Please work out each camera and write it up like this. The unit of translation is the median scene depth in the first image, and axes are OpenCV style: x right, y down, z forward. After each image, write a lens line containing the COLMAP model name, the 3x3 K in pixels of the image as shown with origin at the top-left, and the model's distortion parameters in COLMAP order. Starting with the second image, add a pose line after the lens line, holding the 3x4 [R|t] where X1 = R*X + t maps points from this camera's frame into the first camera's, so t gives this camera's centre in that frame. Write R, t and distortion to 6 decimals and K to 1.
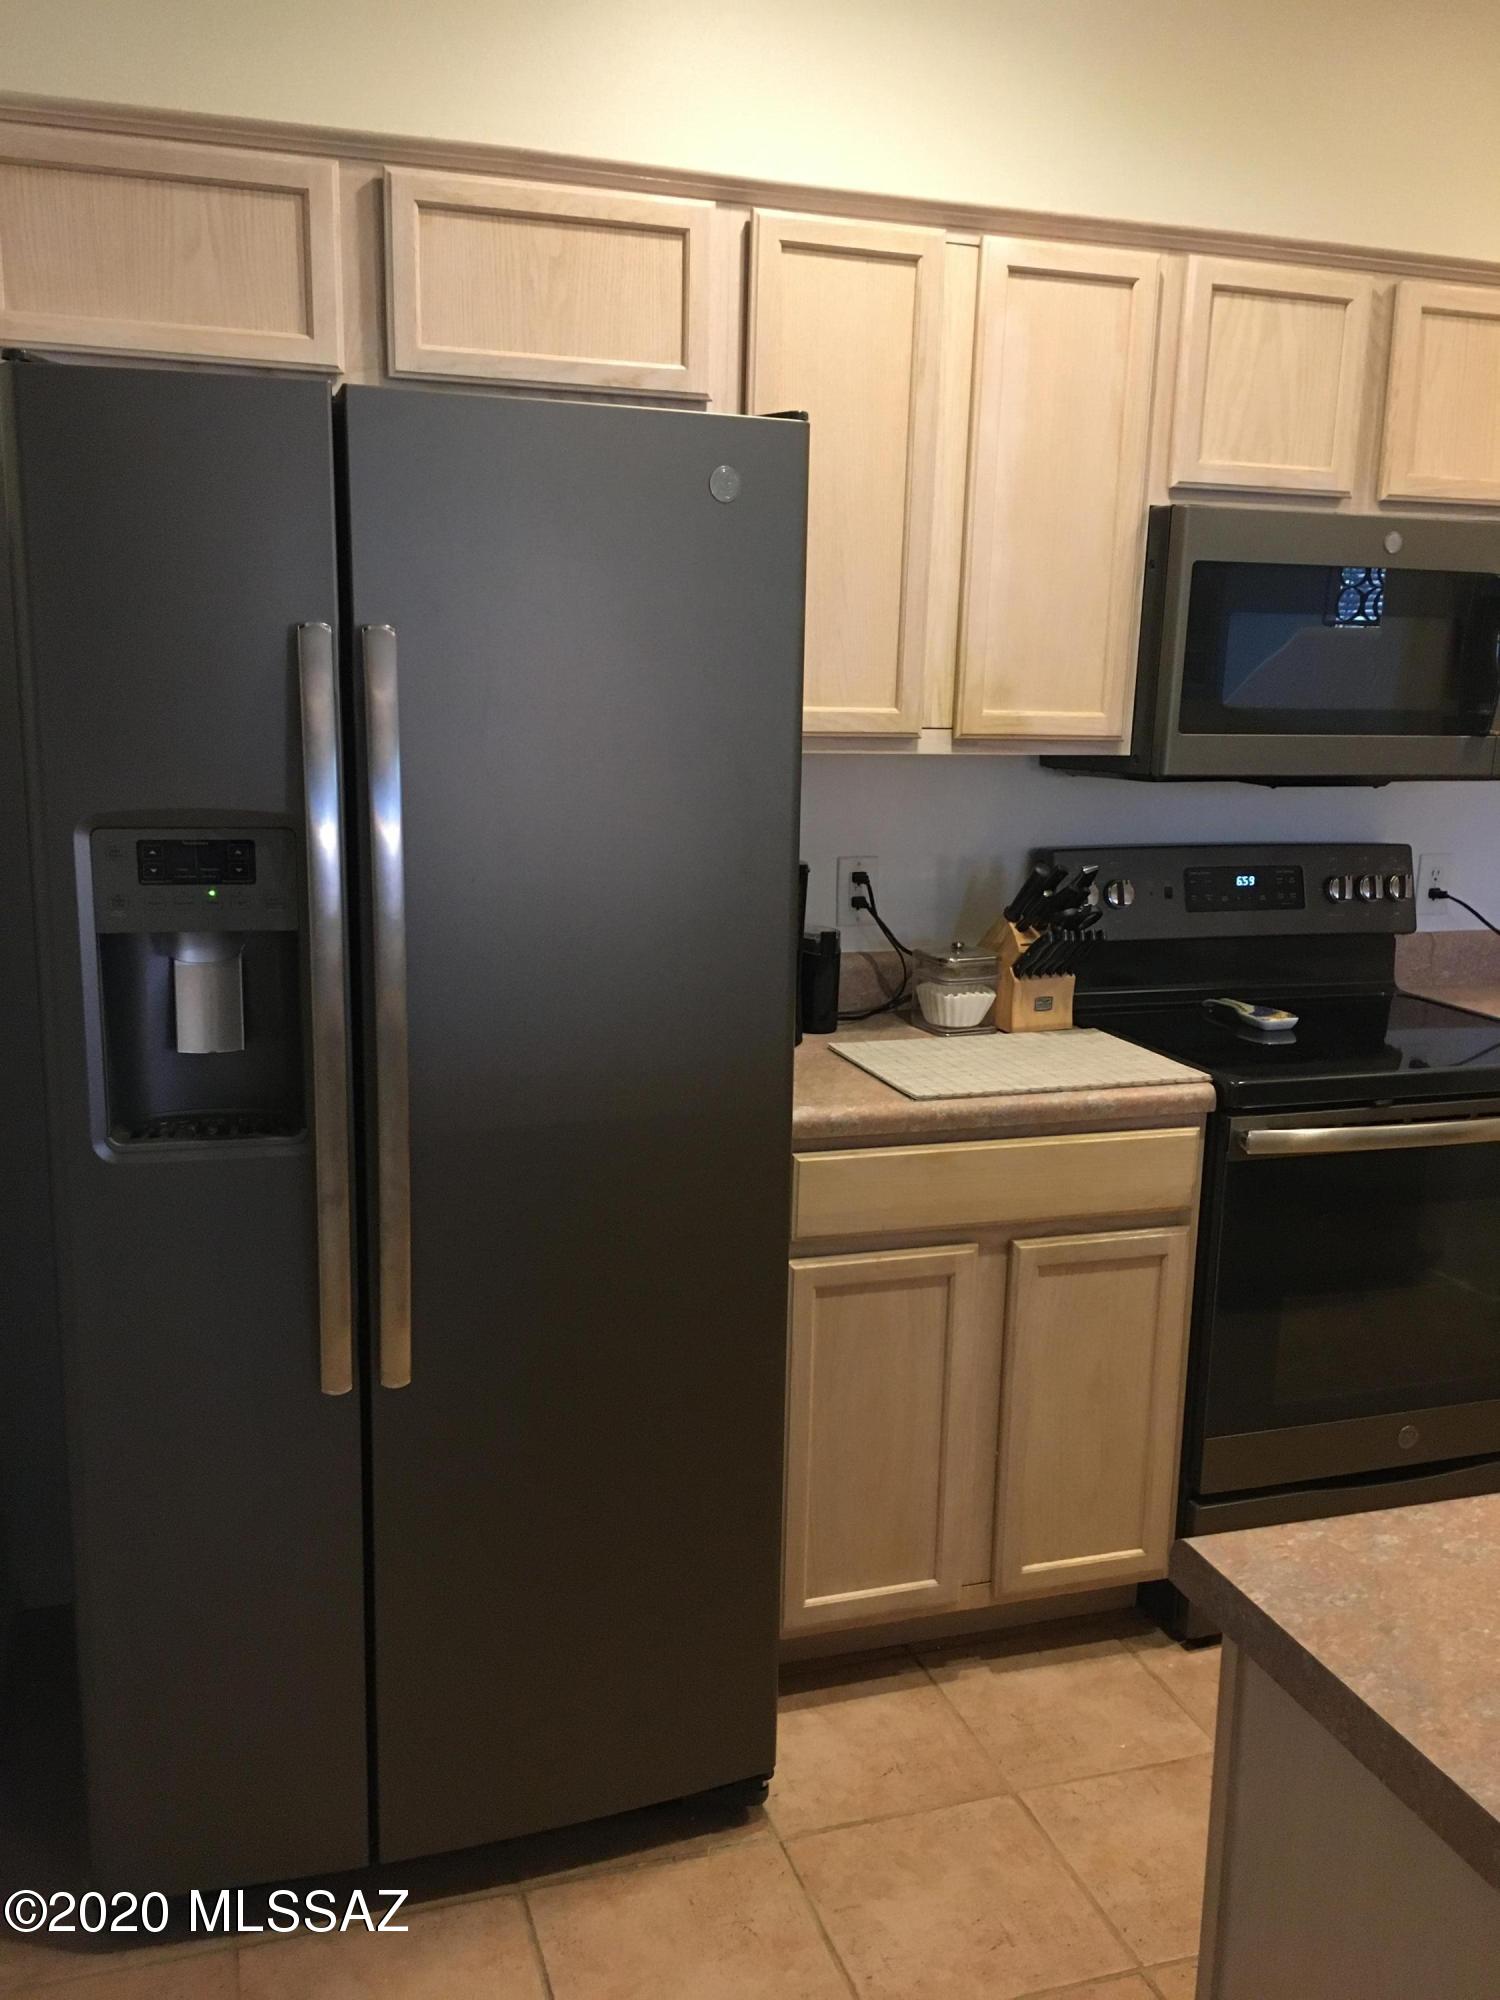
lens RADIAL K [[1690.0, 0, 747.0], [0, 1690.0, 1032.9], [0, 0, 1]] dist [0.074488, -0.002054]
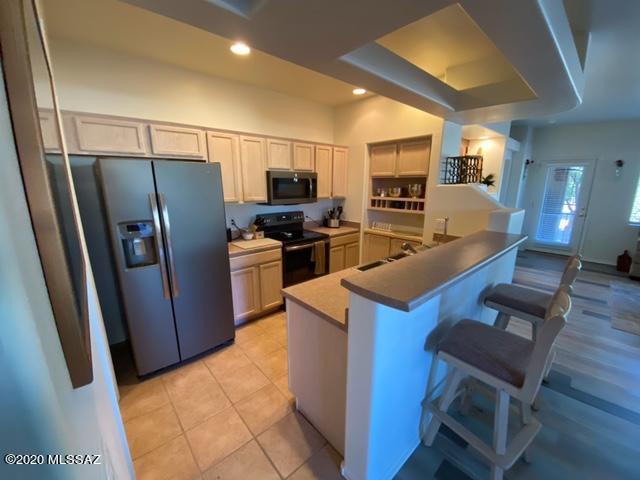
lens RADIAL K [[260.5, 0, 320.0], [0, 260.5, 240.0], [0, 0, 1]] dist [-0.000482, -0.000181]
pose [[0.916414, -0.108694, 0.385189, -0.035057], [0.106925, 0.993925, 0.026079, 0.003166], [-0.385683, 0.017287, 0.922469, -0.205930]]
